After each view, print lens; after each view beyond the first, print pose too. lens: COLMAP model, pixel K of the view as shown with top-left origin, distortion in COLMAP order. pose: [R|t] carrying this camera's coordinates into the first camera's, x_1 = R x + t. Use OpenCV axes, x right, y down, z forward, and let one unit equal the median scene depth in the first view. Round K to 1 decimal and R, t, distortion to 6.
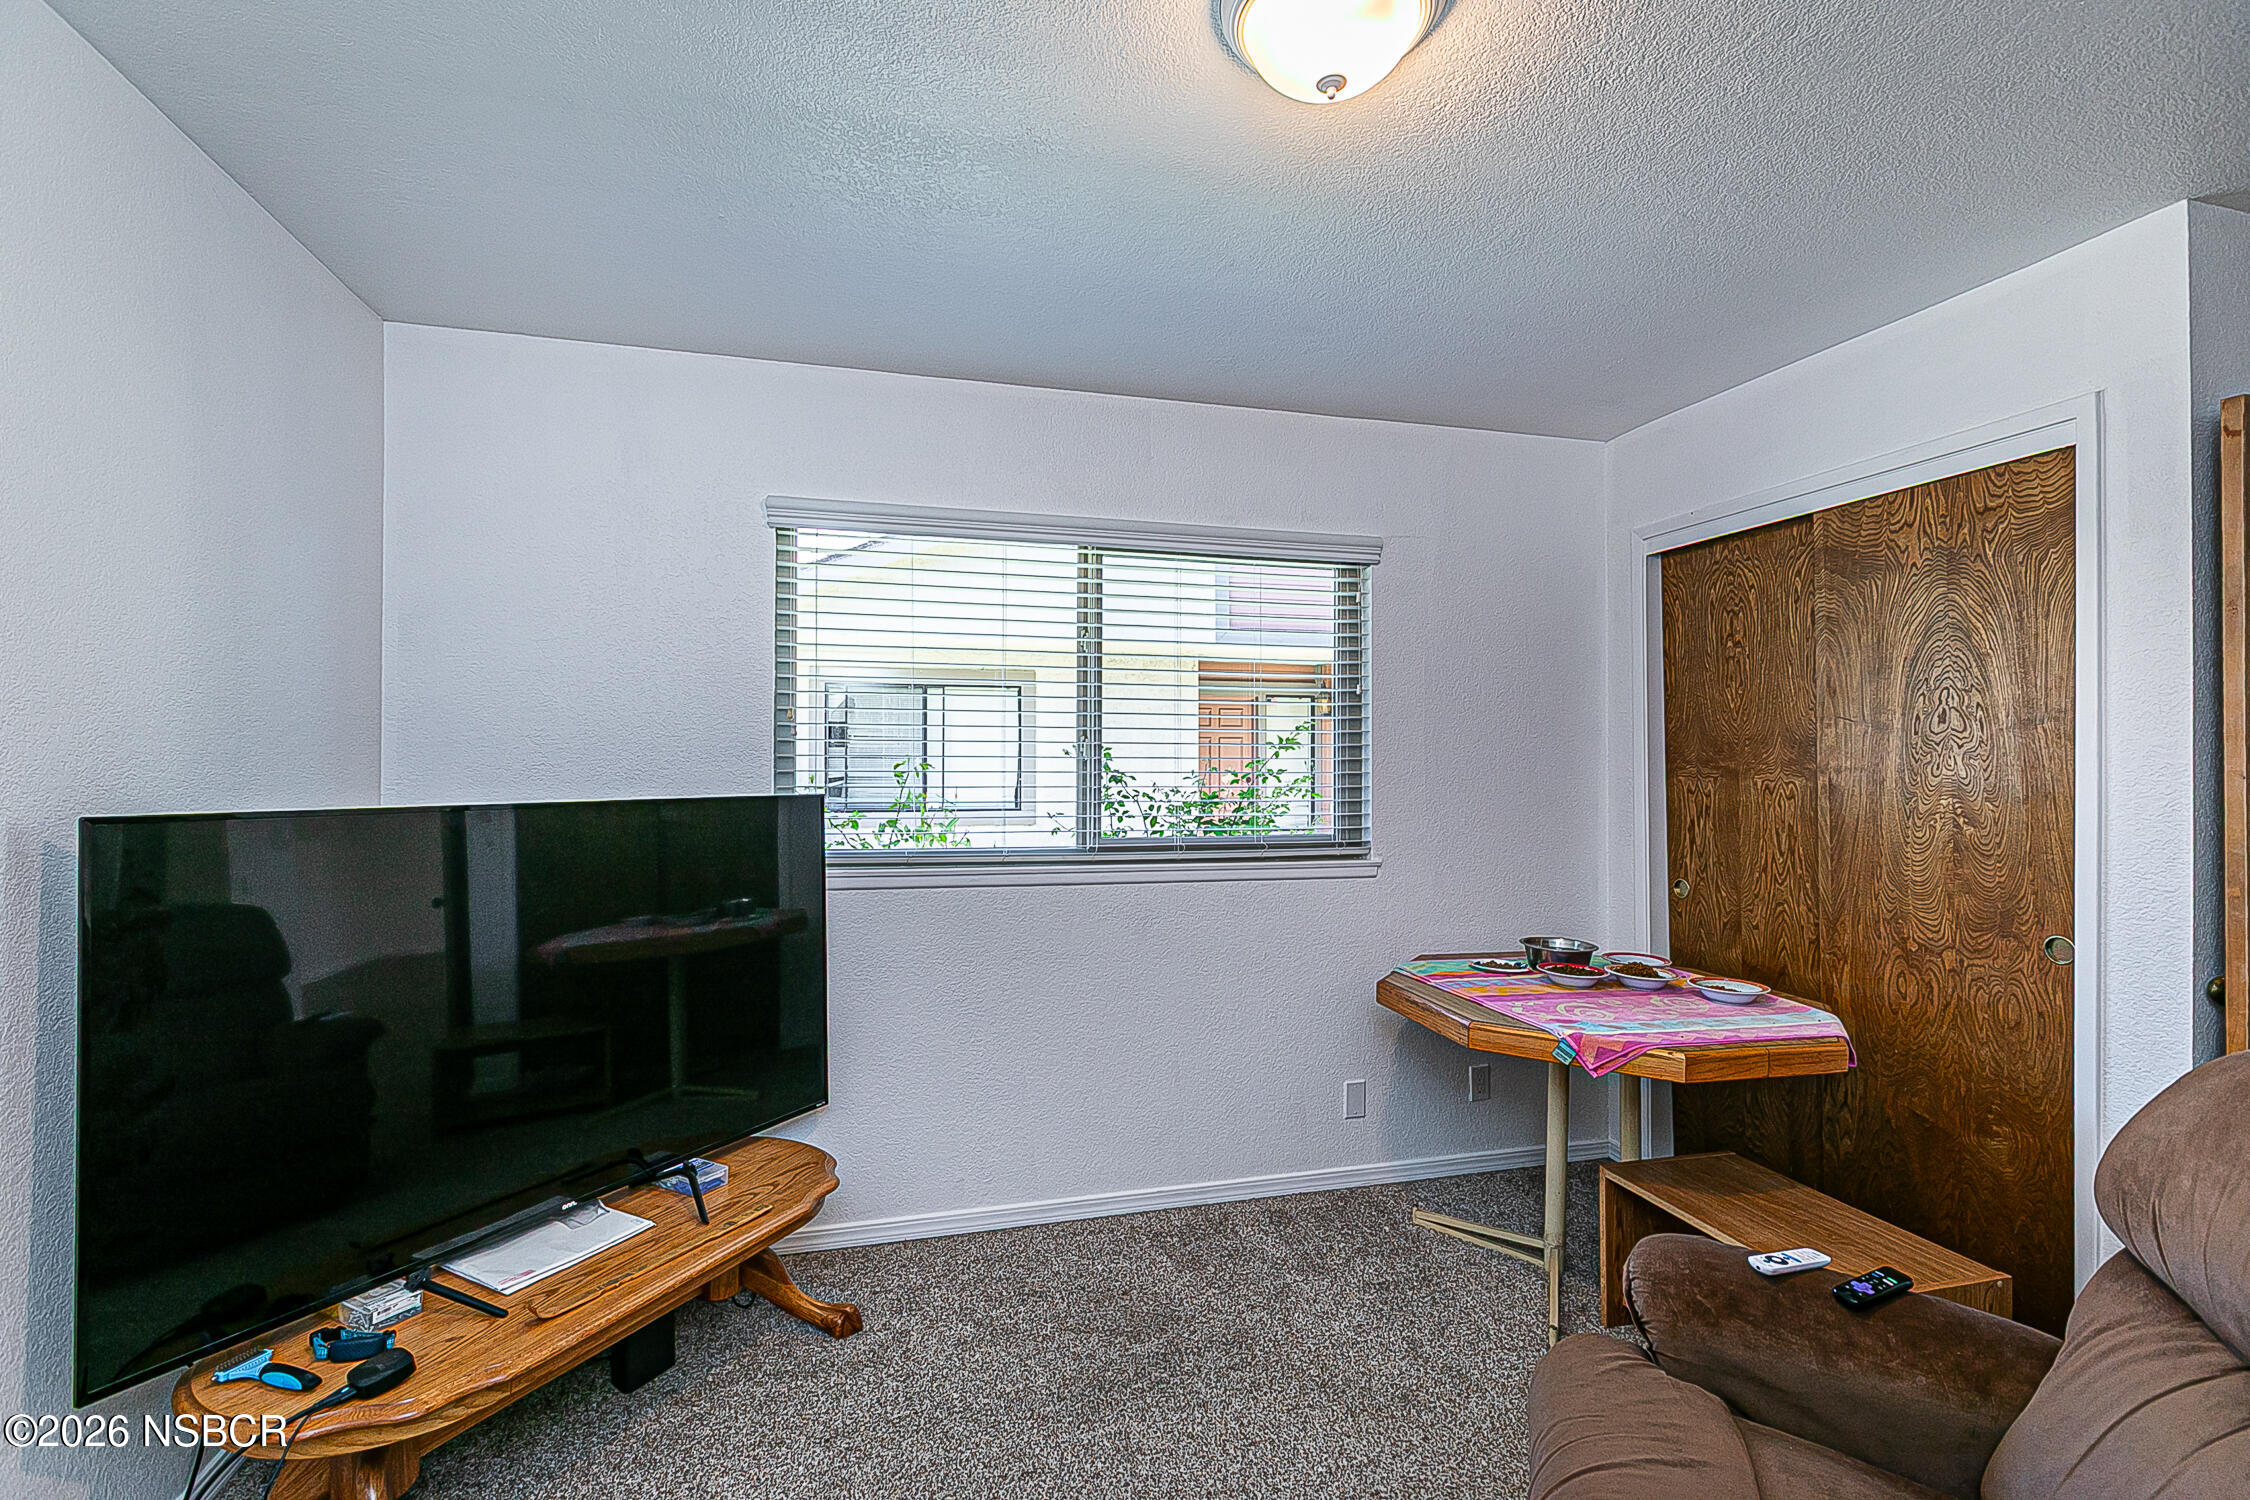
lens RADIAL K [[986.7, 0, 1115.8], [0, 986.7, 750.7], [0, 0, 1]] dist [0.003990, -0.003627]
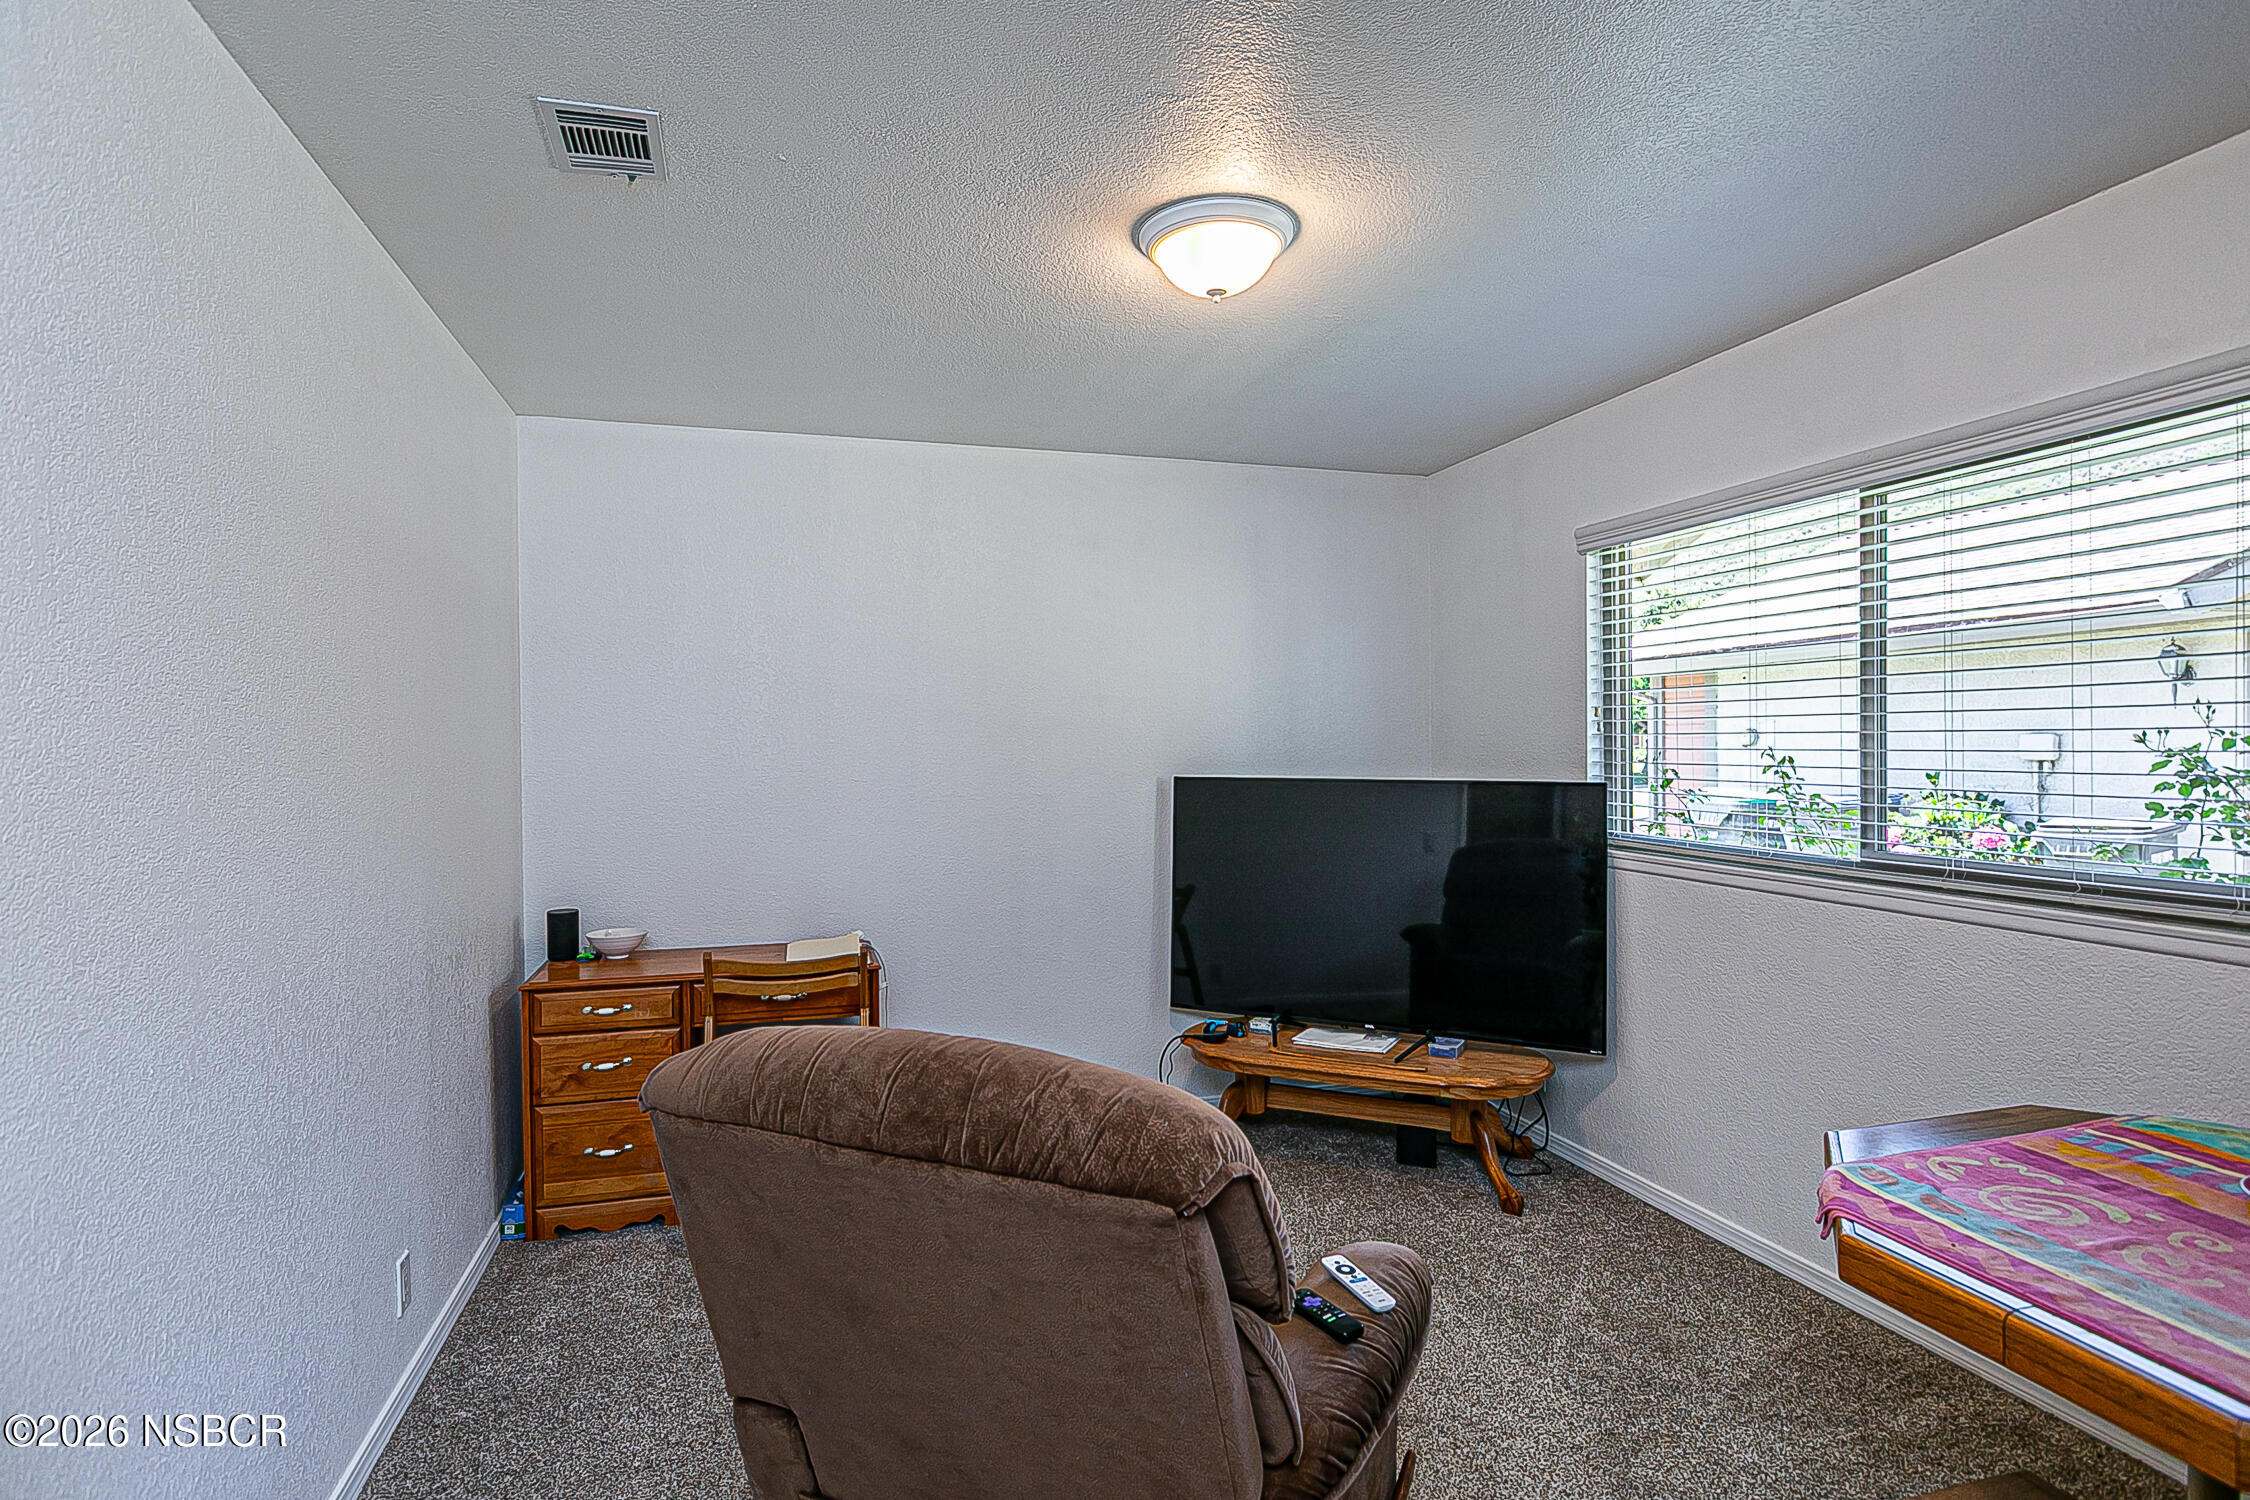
lens RADIAL K [[1152.2, 0, 1110.1], [0, 1152.2, 743.1], [0, 0, 1]] dist [0.002584, 0.000196]
pose [[0.023152, -0.000826, -0.999732, 0.984021], [0.015998, 0.999872, -0.000455, -0.008593], [0.999604, -0.015983, 0.023162, 0.393535]]
